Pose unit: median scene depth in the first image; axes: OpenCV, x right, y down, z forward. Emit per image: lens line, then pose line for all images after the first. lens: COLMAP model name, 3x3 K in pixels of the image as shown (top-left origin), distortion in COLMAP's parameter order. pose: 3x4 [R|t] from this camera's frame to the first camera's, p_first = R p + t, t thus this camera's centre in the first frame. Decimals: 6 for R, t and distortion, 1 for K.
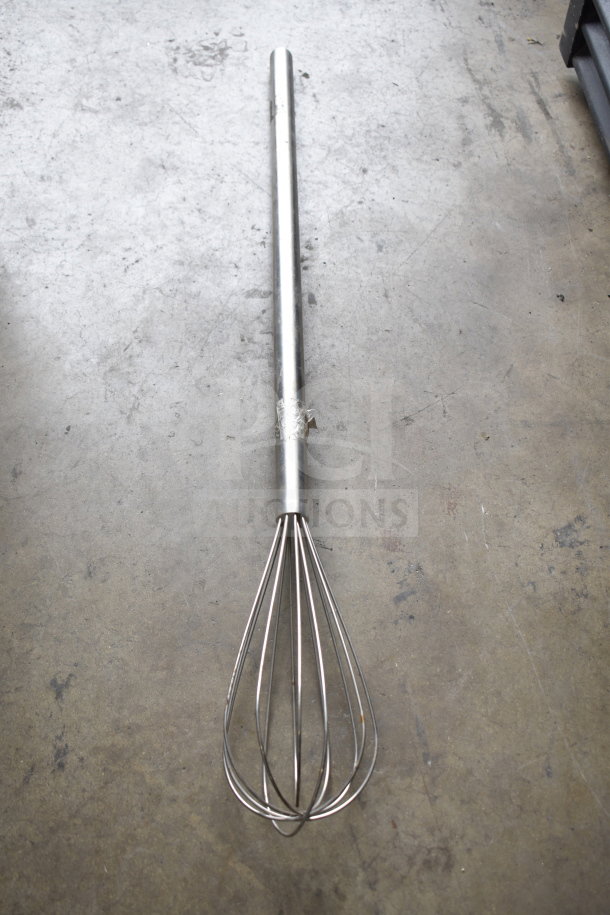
lens RADIAL K [[1014.6, 0, 300.3], [0, 1014.6, 456.5], [0, 0, 1]] dist [-0.070784, 0.000000]
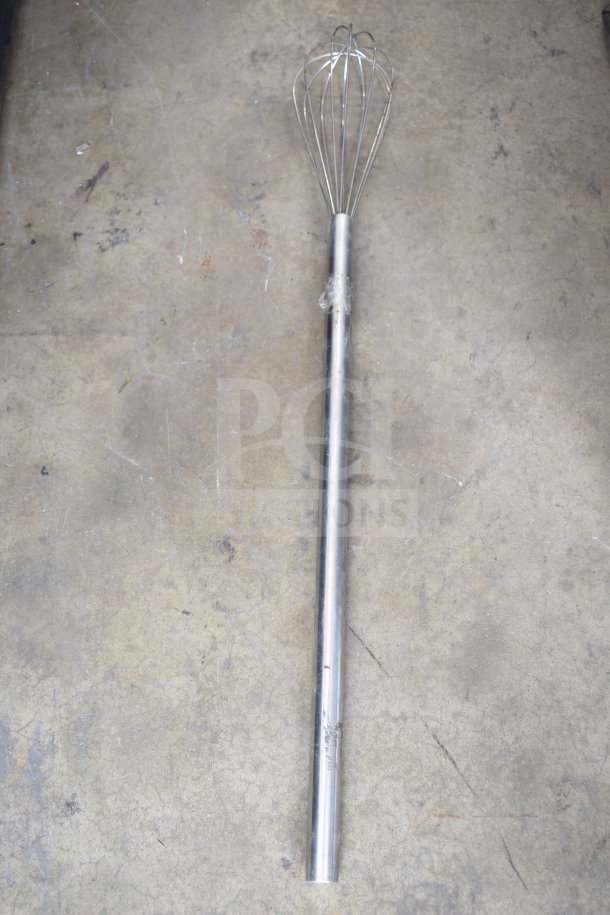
lens RADIAL K [[1014.6, 0, 304.7], [0, 1014.6, 458.6], [0, 0, 1]] dist [-0.070784, 0.000000]
pose [[-0.996035, -0.081263, -0.036213, 0.059818], [0.015281, -0.557257, 0.830199, -1.155302], [-0.087644, 0.826354, 0.556289, 0.535385]]
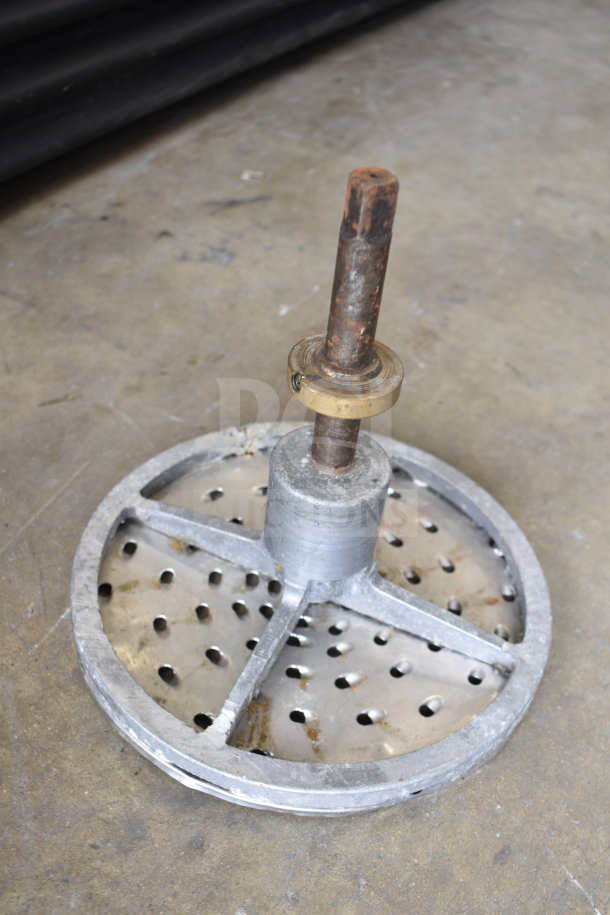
lens RADIAL K [[924.3, 0, 308.1], [0, 924.3, 458.8], [0, 0, 1]] dist [-0.080192, 0.000000]
pose [[-0.821610, -0.469616, 0.323137, -0.097529], [0.384339, -0.037708, 0.922422, -0.575238], [-0.420999, 0.882065, 0.211472, 1.001732]]
